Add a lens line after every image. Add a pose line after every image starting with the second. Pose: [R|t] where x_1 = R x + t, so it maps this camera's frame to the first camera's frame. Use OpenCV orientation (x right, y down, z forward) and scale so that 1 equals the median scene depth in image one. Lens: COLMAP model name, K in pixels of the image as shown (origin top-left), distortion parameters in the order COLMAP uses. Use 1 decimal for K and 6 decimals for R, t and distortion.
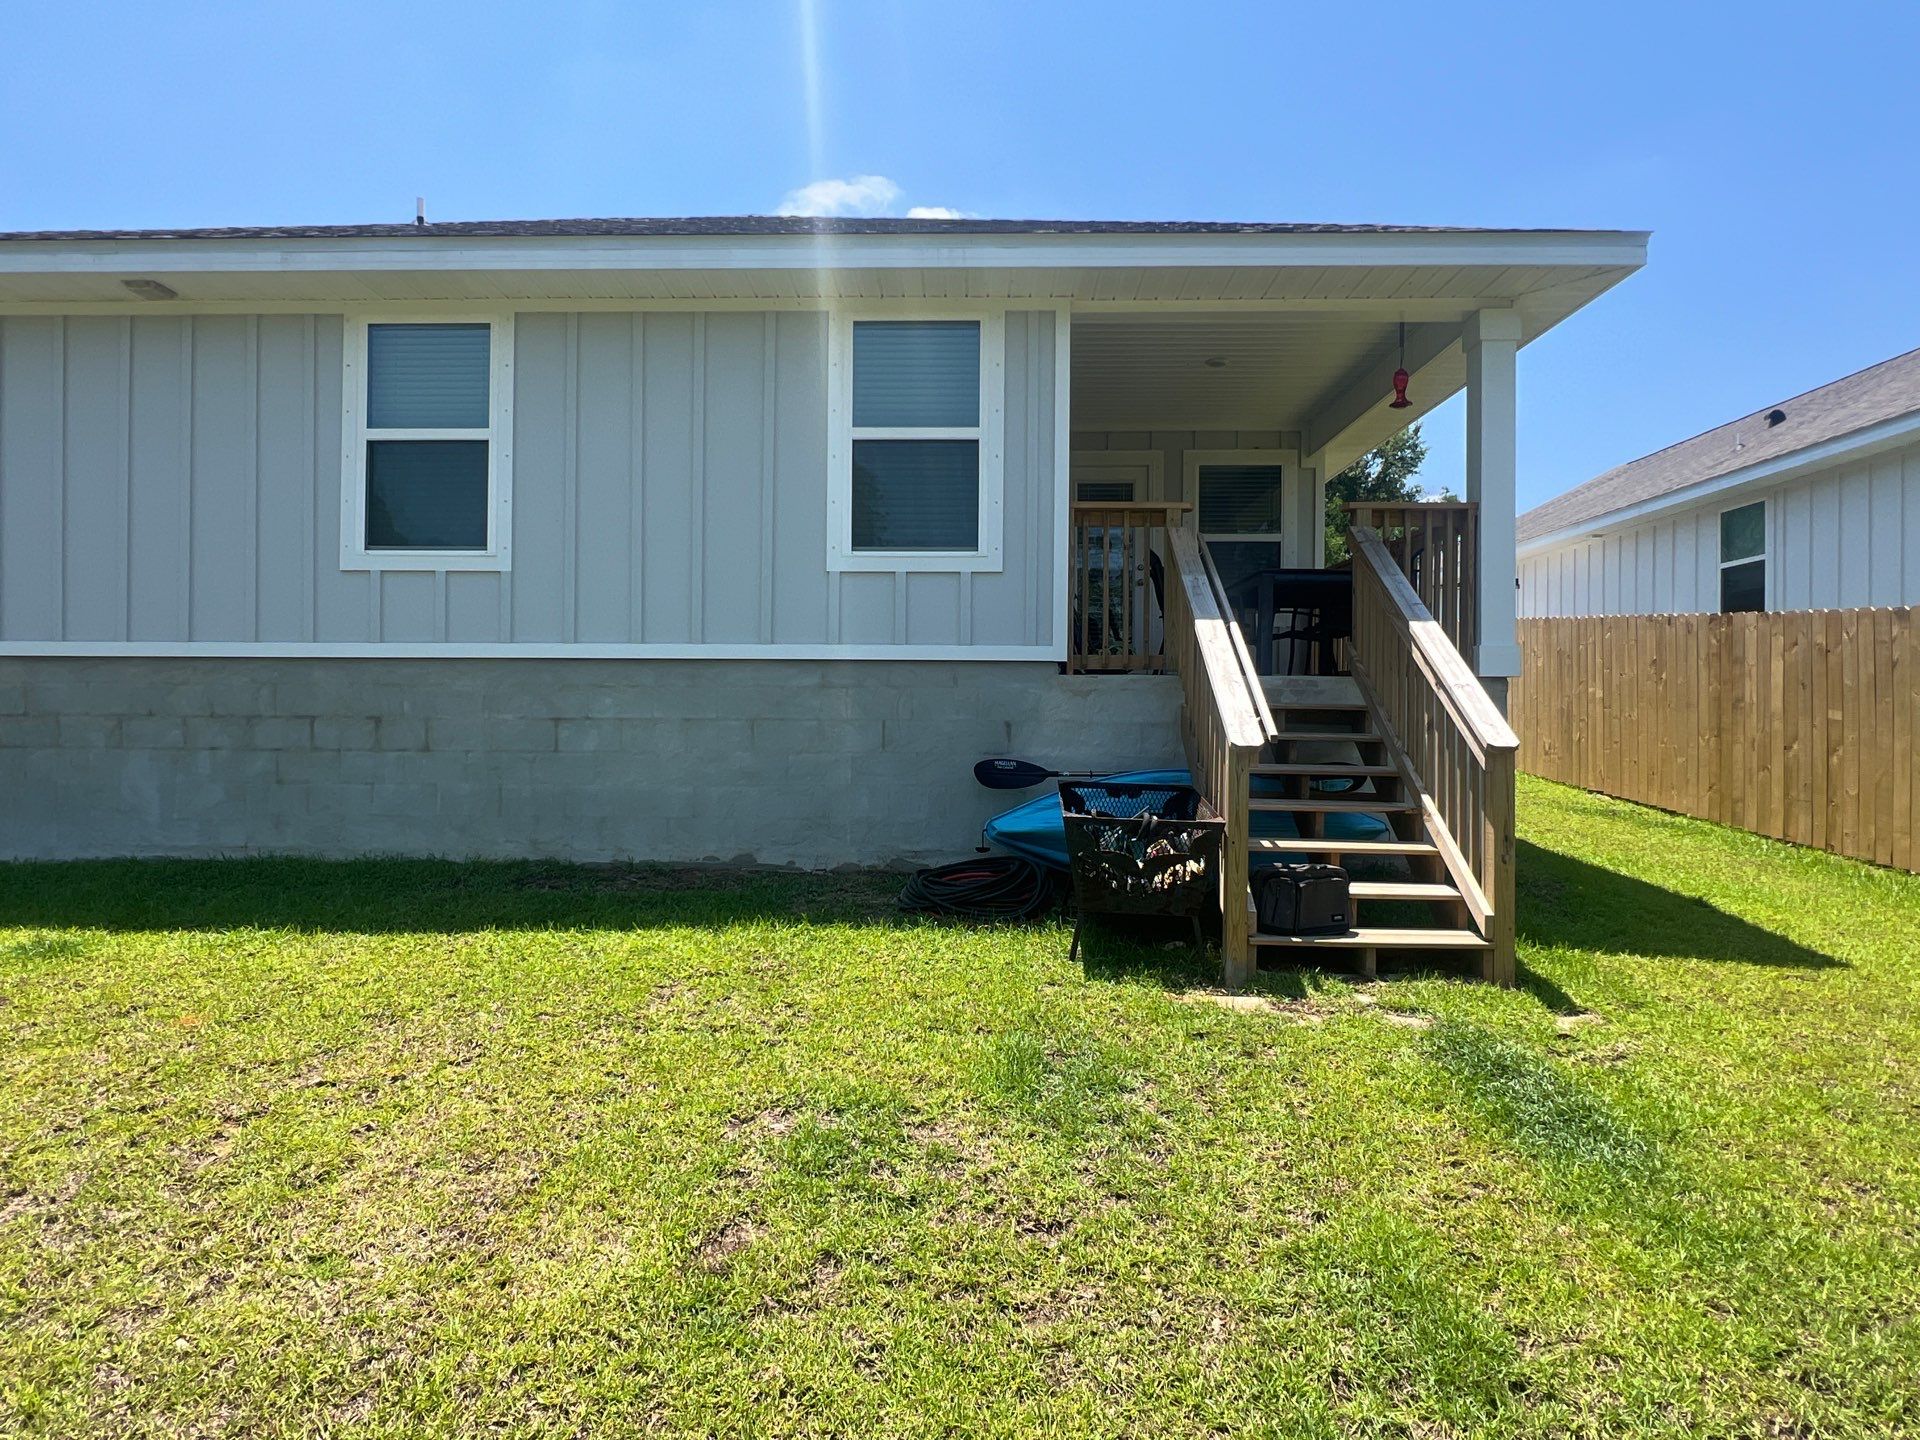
lens RADIAL K [[1067.2, 0, 962.6], [0, 1067.2, 724.9], [0, 0, 1]] dist [0.005575, 0.001278]
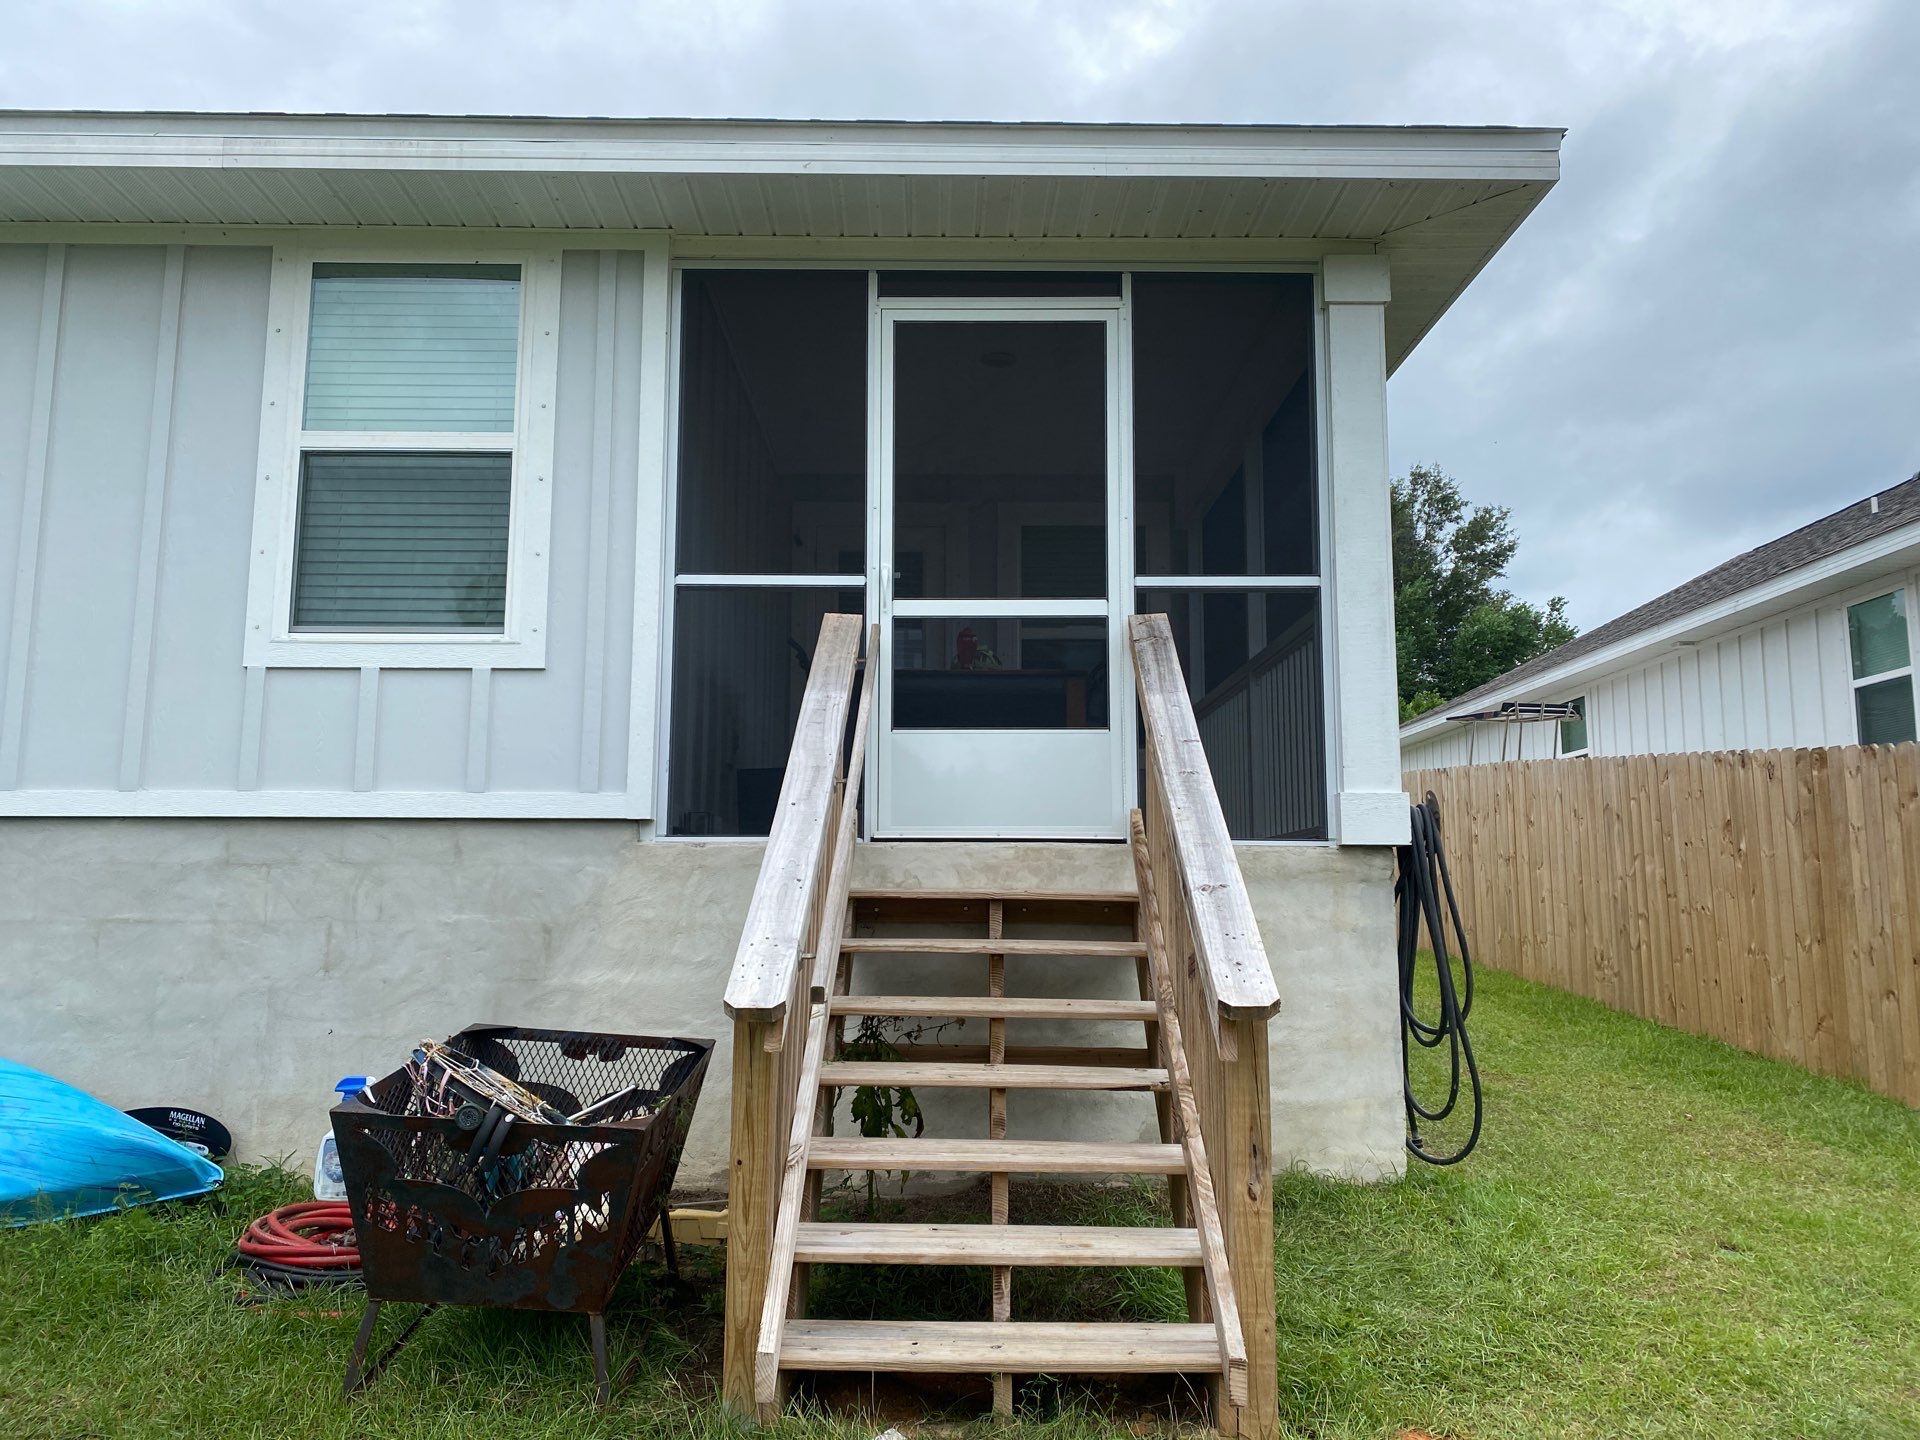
lens RADIAL K [[1497.6, 0, 963.9], [0, 1497.6, 716.3], [0, 0, 1]] dist [0.011433, -0.015925]
pose [[0.999529, -0.000616, 0.030674, 0.242552], [0.004892, 0.990205, -0.139538, 0.000057], [-0.030288, 0.139622, 0.989742, 0.175099]]
